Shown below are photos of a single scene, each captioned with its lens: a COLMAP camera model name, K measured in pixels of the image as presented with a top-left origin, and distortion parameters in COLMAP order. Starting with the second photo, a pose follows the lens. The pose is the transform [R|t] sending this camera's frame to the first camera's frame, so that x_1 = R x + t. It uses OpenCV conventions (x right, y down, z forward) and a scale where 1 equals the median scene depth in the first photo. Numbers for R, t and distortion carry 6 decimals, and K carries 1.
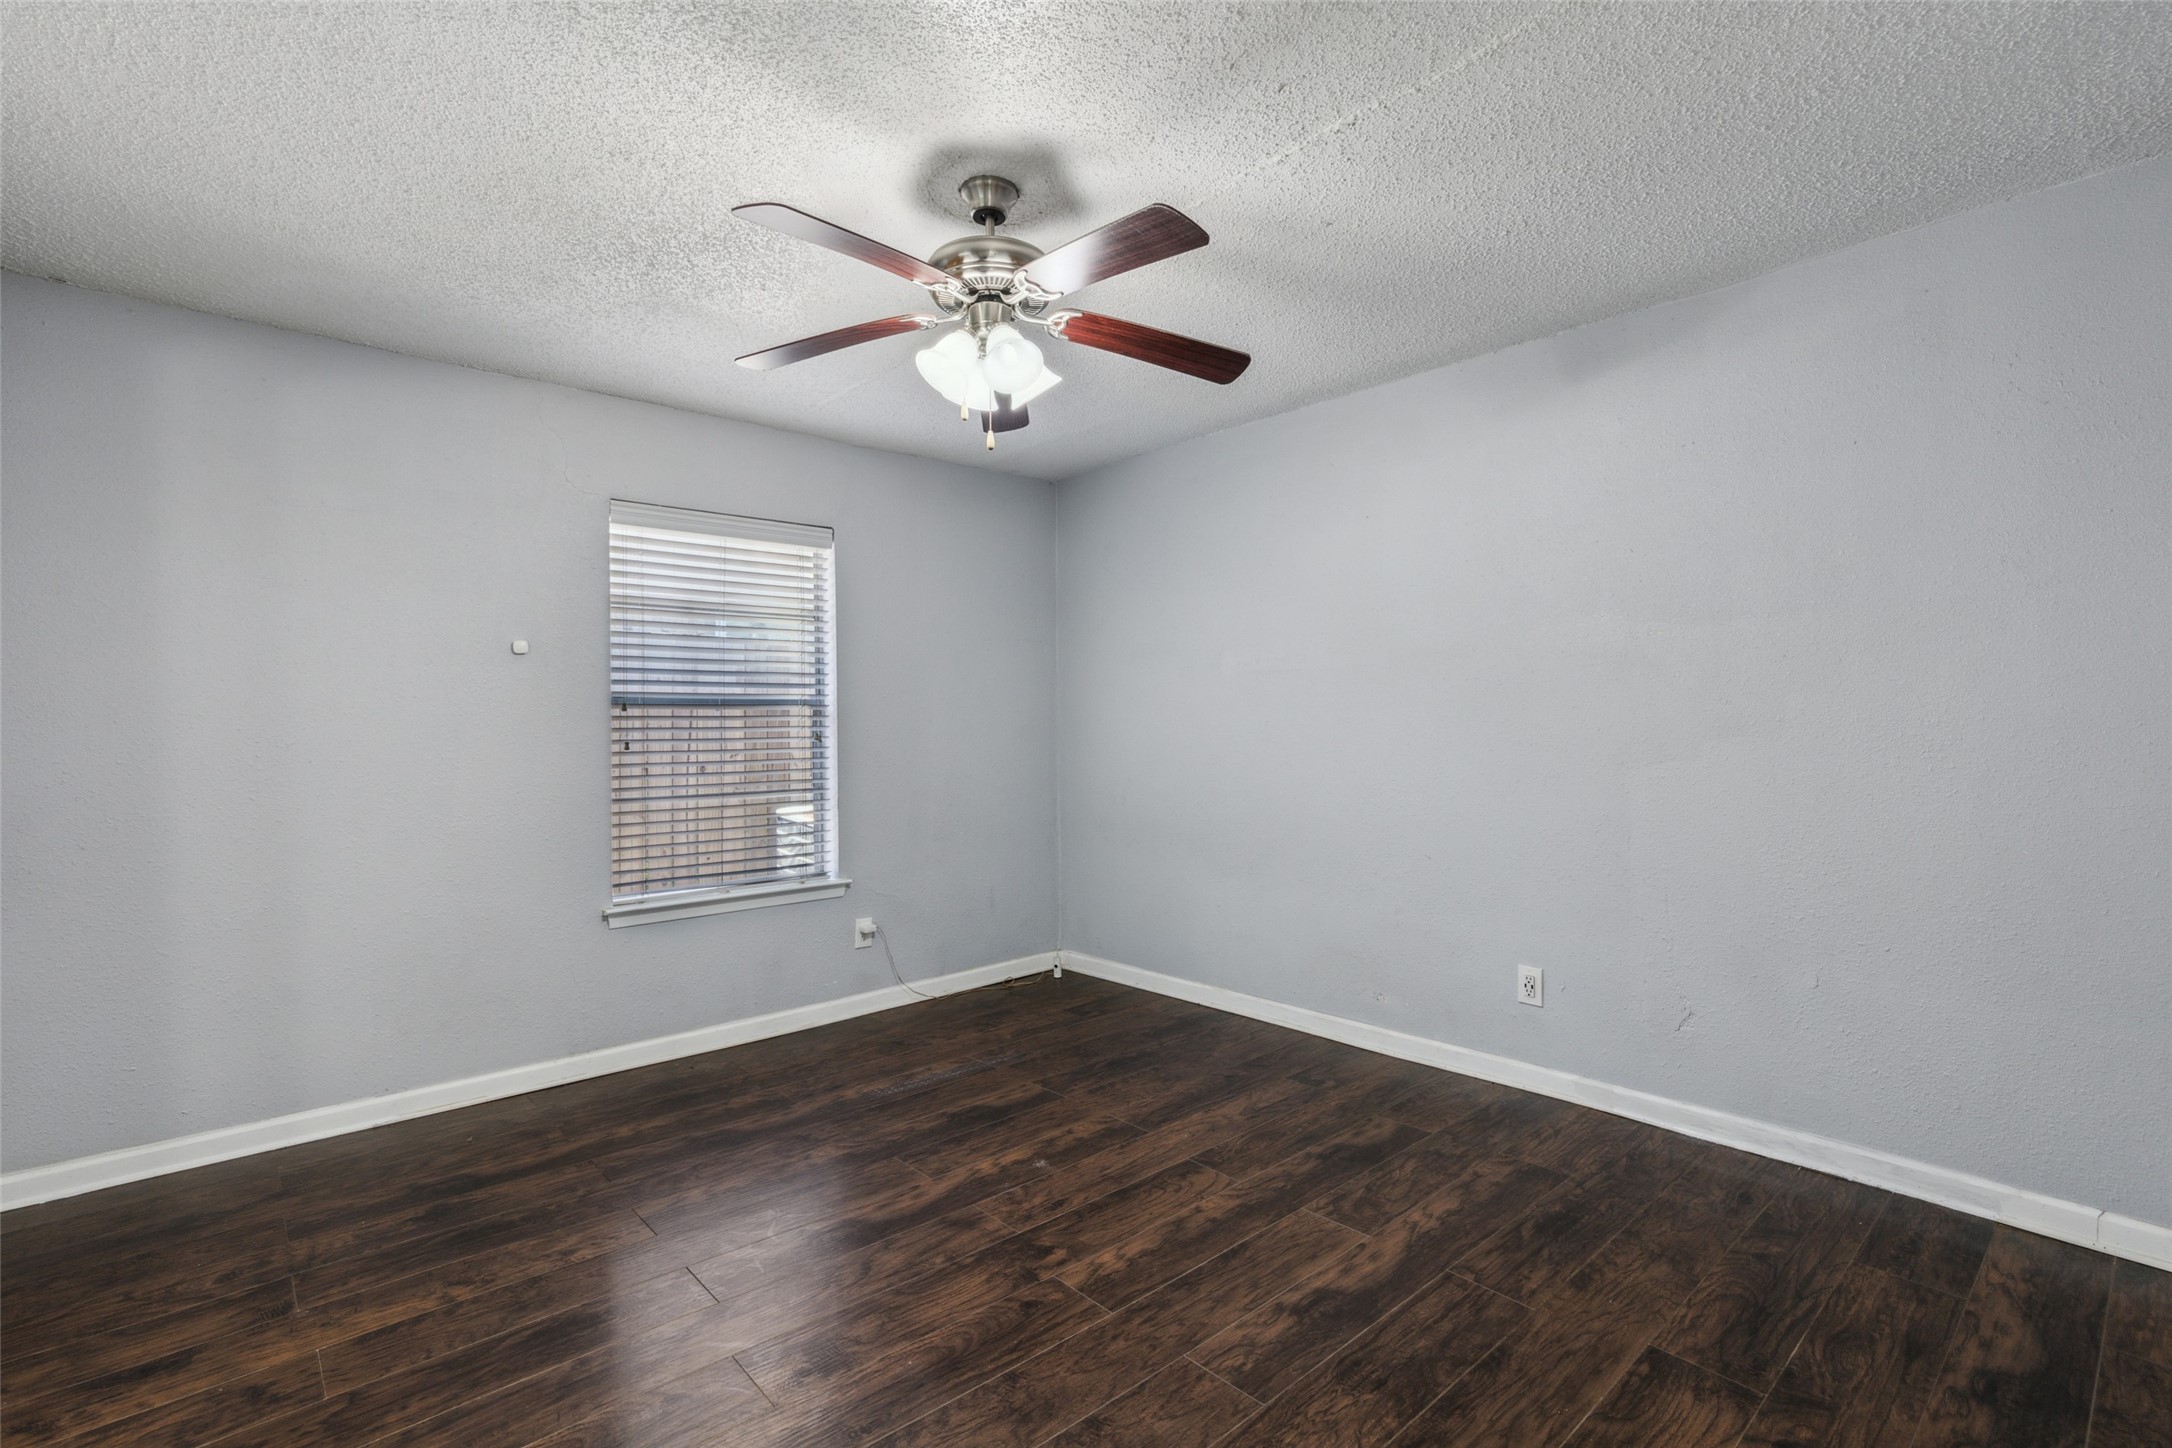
lens RADIAL K [[985.4, 0, 1091.7], [0, 985.4, 756.7], [0, 0, 1]] dist [0.014953, -0.000318]
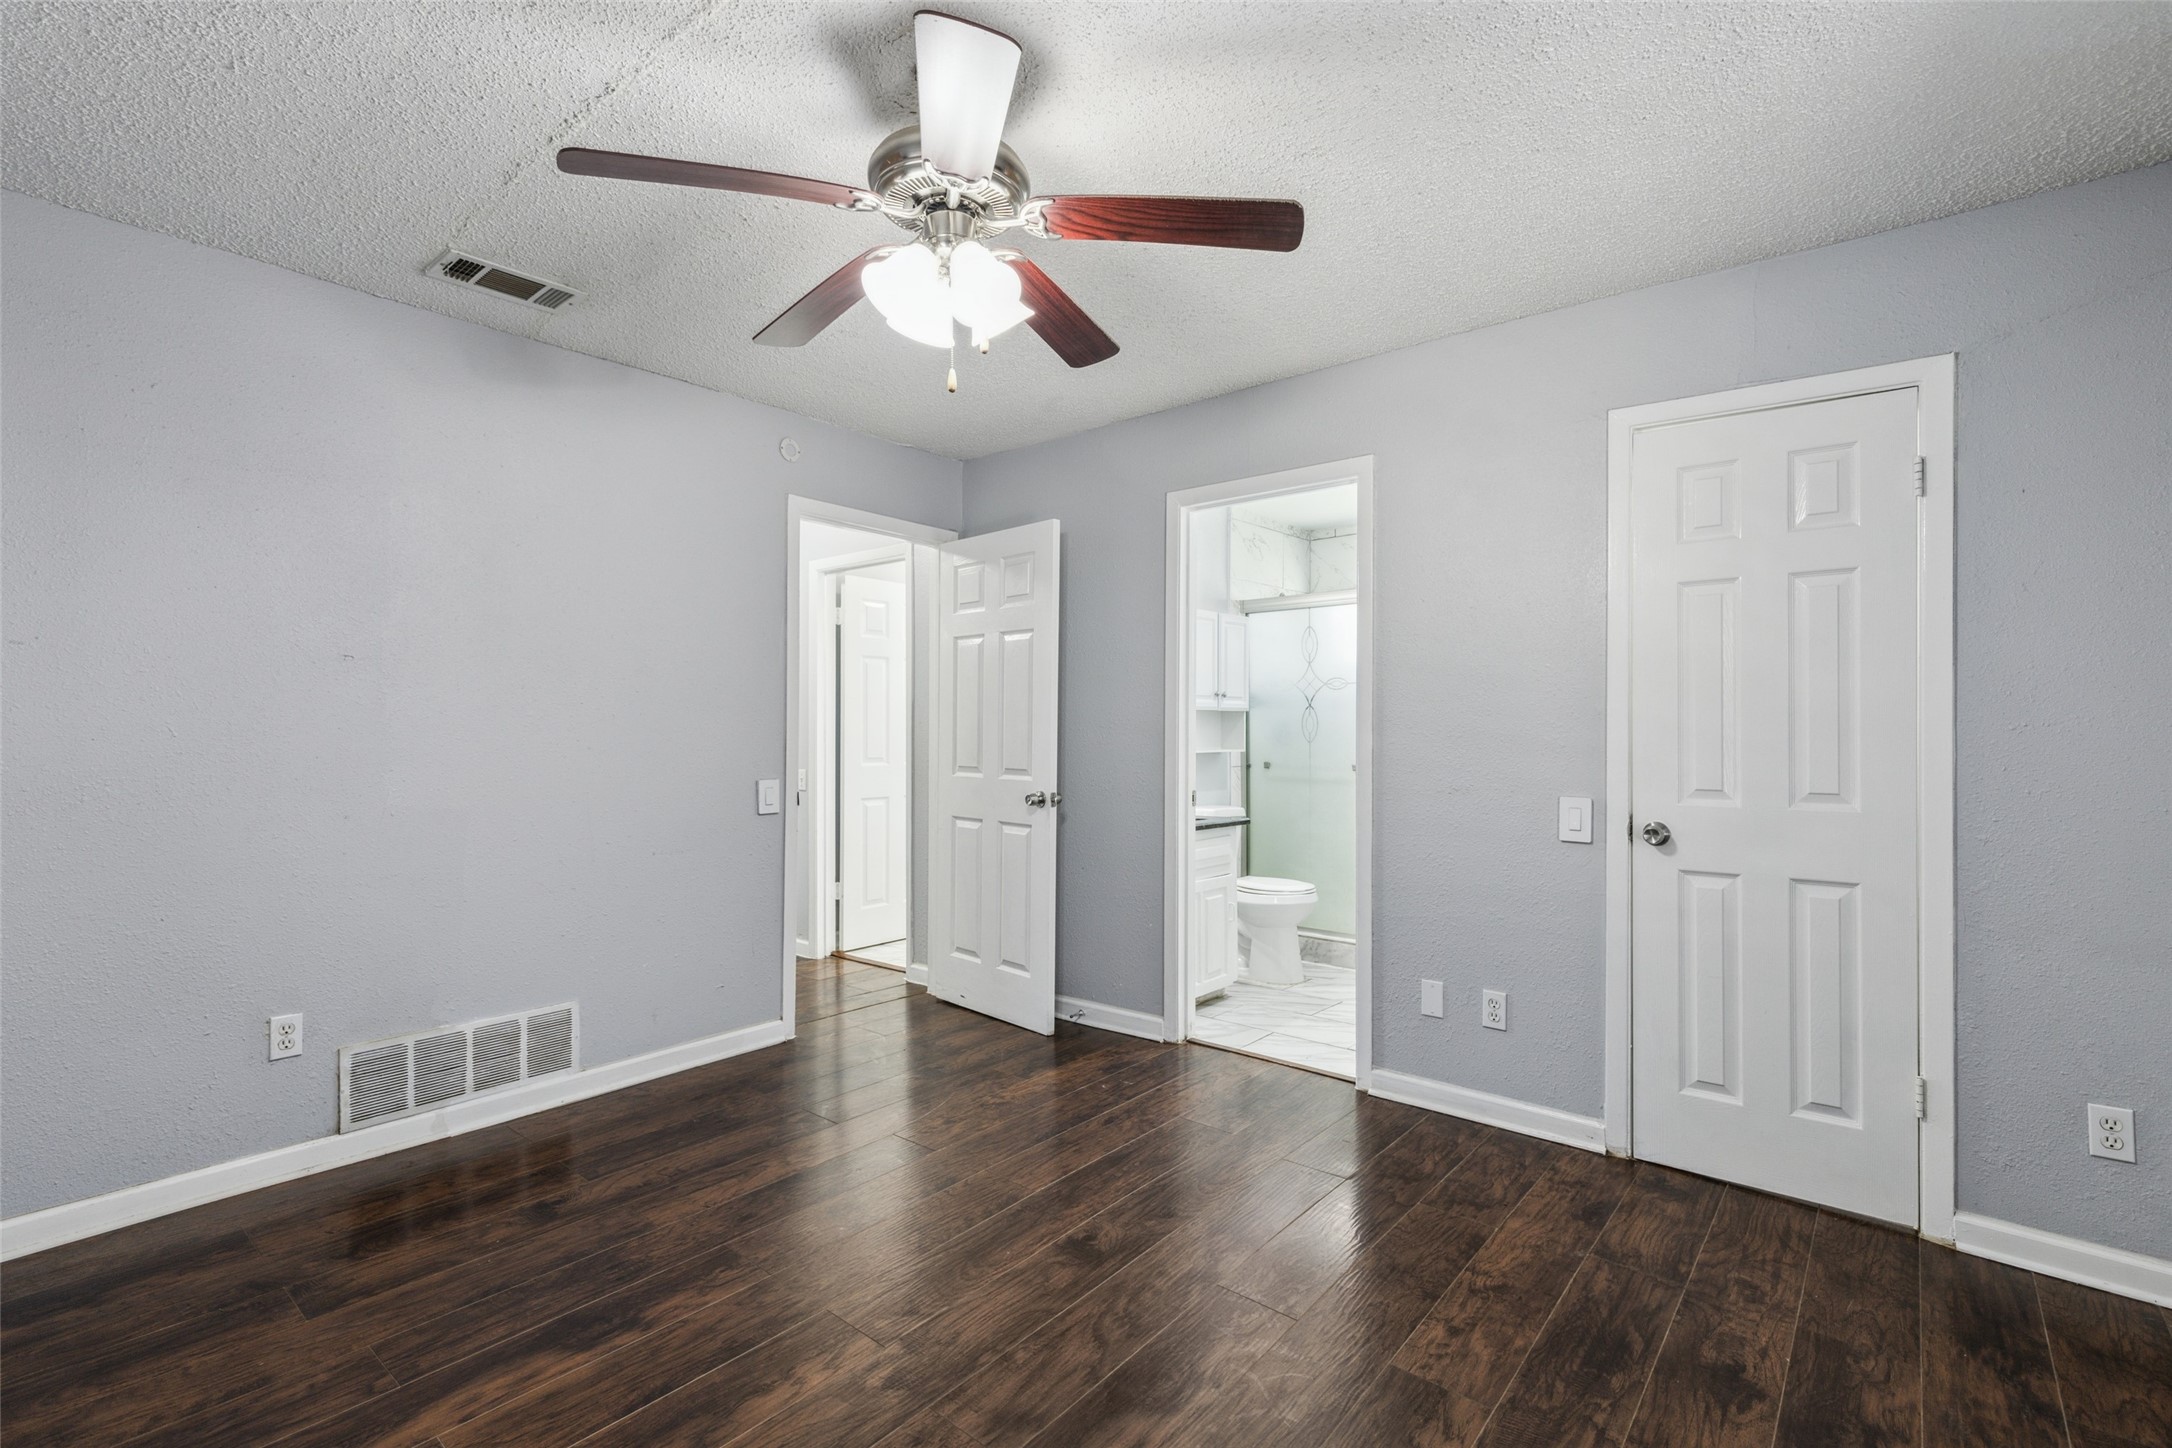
lens RADIAL K [[986.9, 0, 1079.9], [0, 986.9, 715.5], [0, 0, 1]] dist [0.000063, 0.000080]
pose [[-0.990753, 0.007471, -0.135469, -0.096631], [0.004068, 0.999670, 0.025381, -0.061431], [0.135614, 0.024595, -0.990456, 1.876757]]
